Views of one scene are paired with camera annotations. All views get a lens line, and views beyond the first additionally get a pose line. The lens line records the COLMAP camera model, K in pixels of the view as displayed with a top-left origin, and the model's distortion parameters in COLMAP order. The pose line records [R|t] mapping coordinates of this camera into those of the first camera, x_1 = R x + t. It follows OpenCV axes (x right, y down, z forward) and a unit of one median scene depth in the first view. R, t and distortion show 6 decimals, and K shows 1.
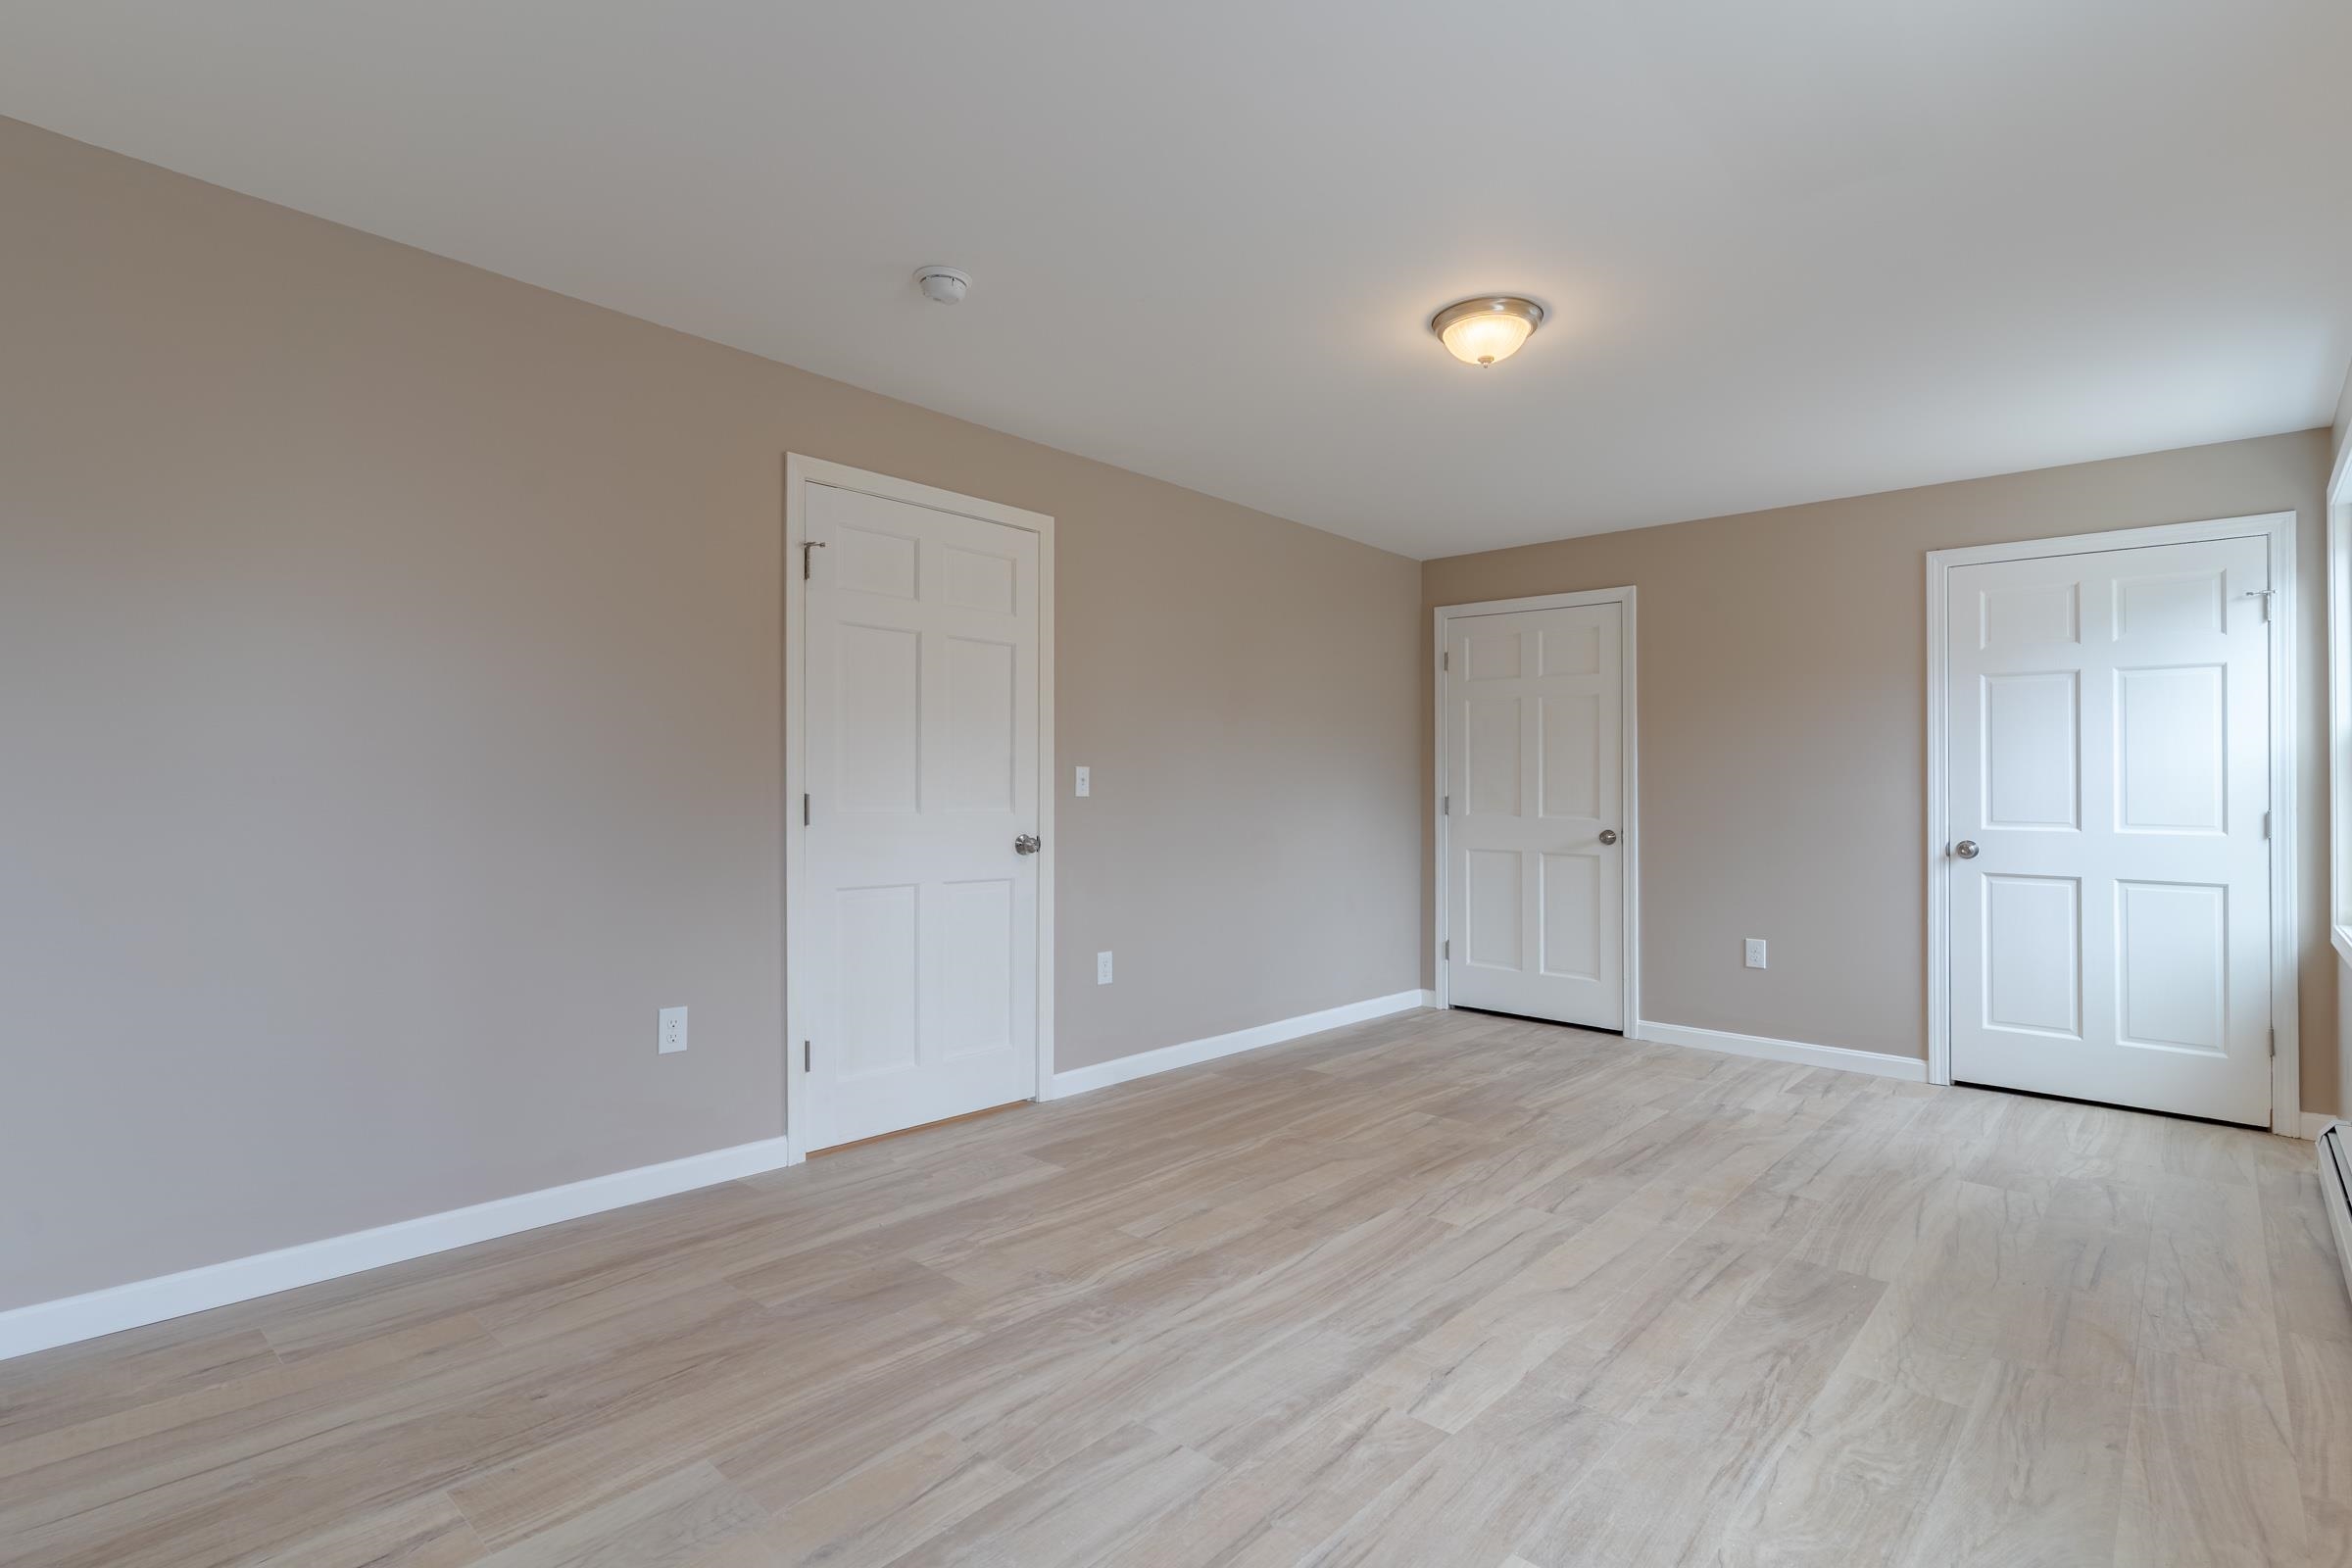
lens RADIAL K [[1118.7, 0, 1176.9], [0, 1118.7, 762.1], [0, 0, 1]] dist [0.000668, -0.001297]
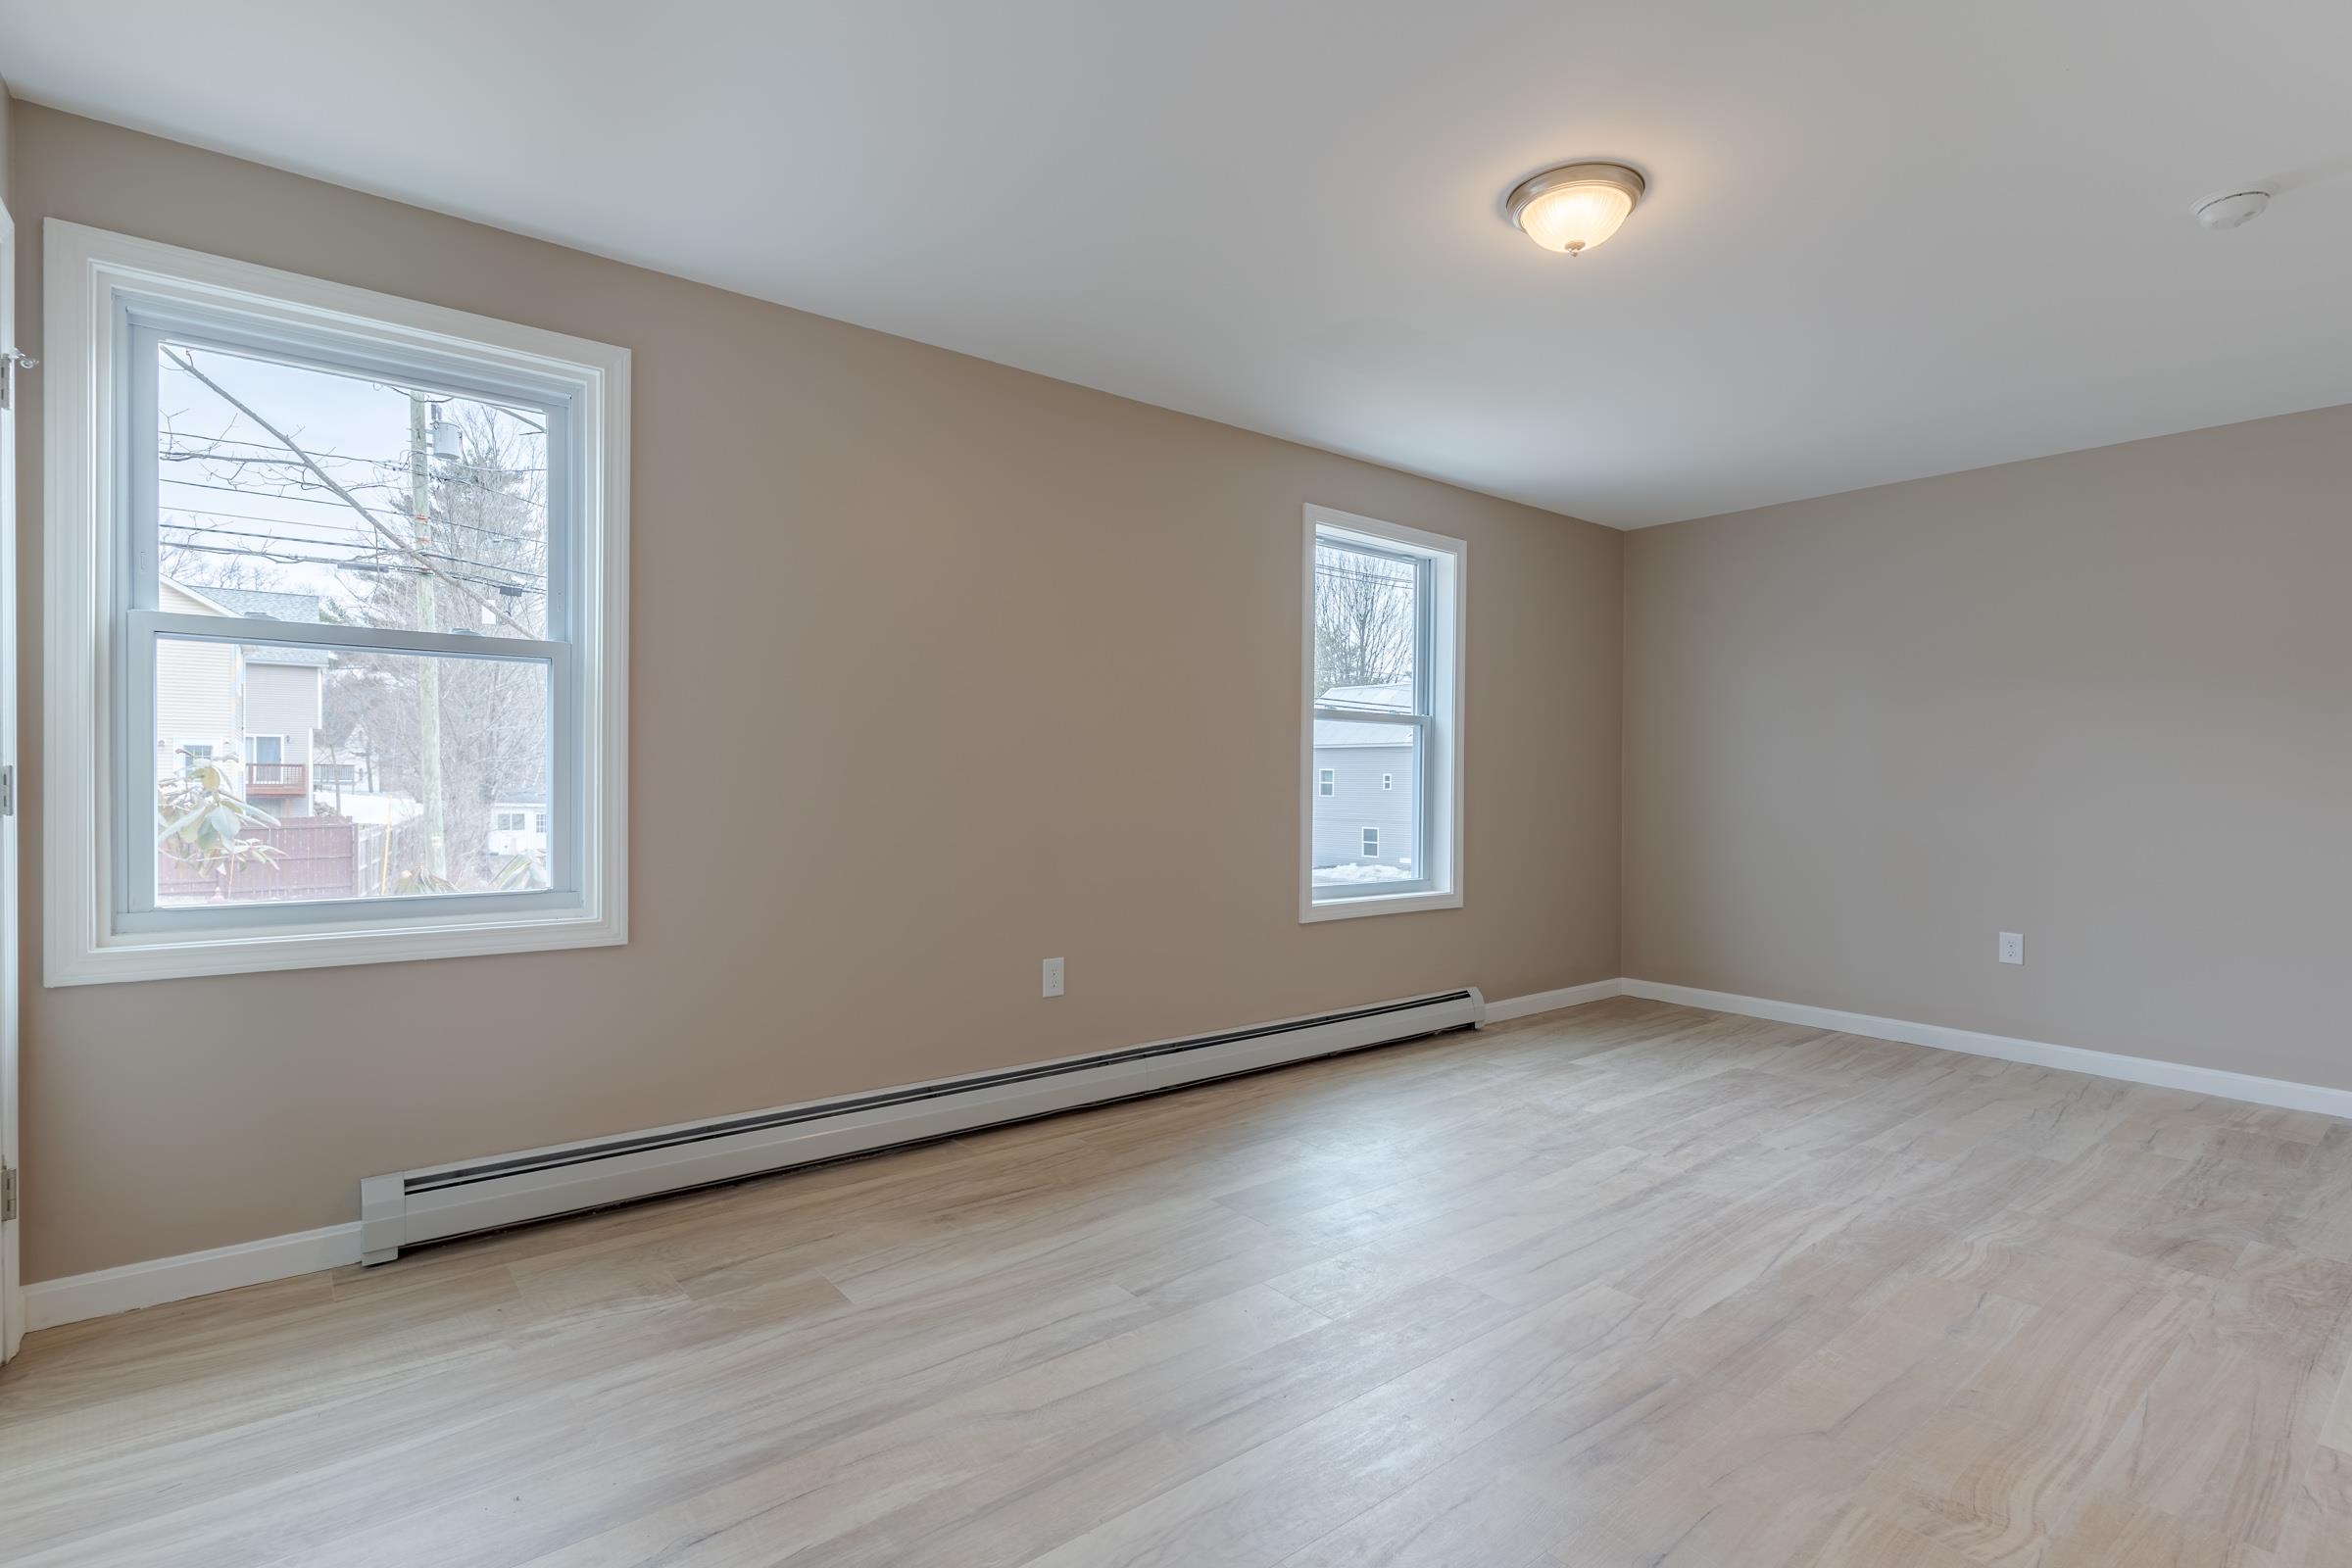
lens RADIAL K [[1118.7, 0, 1170.7], [0, 1118.7, 786.7], [0, 0, 1]] dist [0.000668, -0.001297]
pose [[-0.986876, -0.024994, 0.159534, 0.555438], [-0.027346, 0.999547, -0.012564, 0.071376], [-0.159148, -0.016761, -0.987112, 2.331219]]
